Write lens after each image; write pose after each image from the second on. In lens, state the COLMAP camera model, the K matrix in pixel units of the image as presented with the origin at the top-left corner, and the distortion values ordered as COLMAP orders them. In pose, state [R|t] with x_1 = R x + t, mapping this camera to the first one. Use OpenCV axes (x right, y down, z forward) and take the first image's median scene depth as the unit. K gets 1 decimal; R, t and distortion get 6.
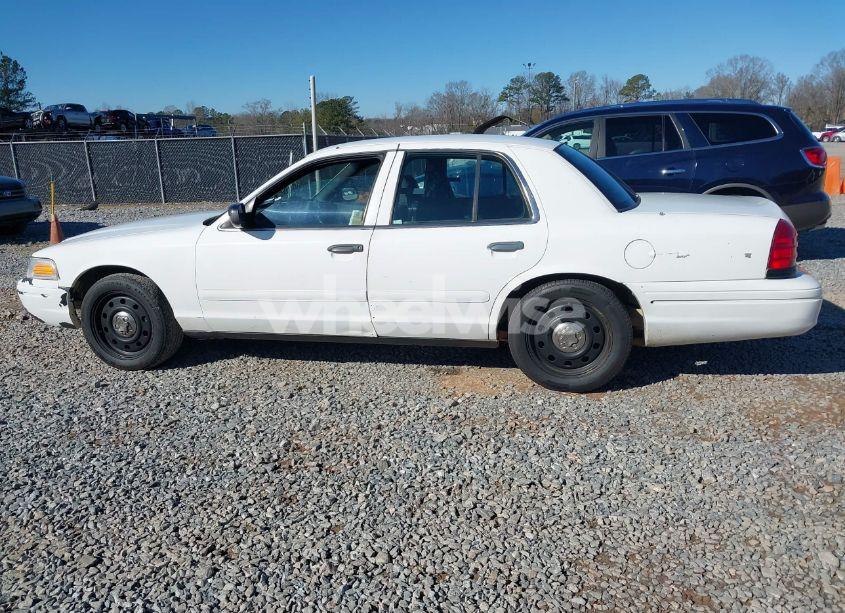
lens RADIAL K [[667.0, 0, 427.1], [0, 667.0, 304.2], [0, 0, 1]] dist [0.024867, -0.033224]
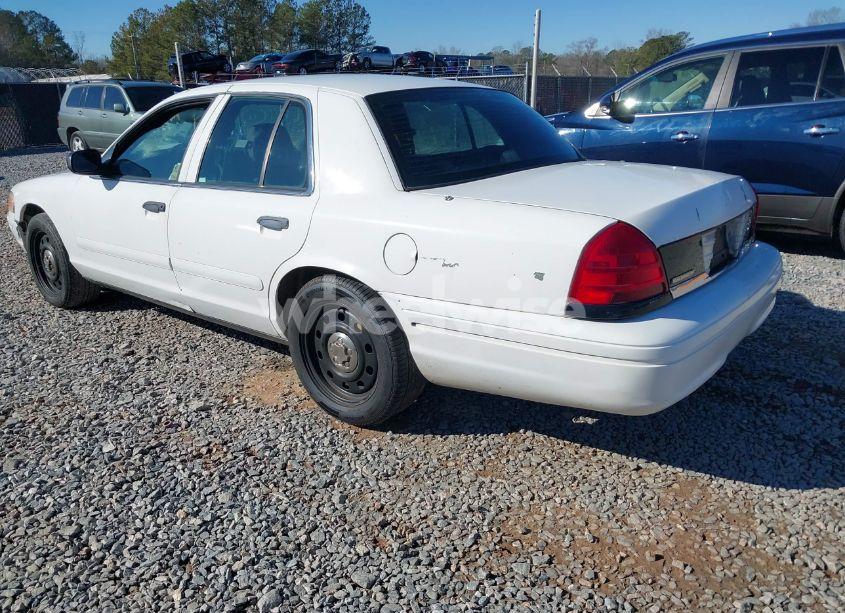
lens RADIAL K [[667.0, 0, 425.7], [0, 667.0, 305.7], [0, 0, 1]] dist [0.024867, -0.033224]
pose [[0.892167, 0.149463, -0.426263, 0.549093], [-0.113705, 0.987594, 0.108300, -0.084697], [0.437161, -0.048154, 0.898093, 0.337356]]
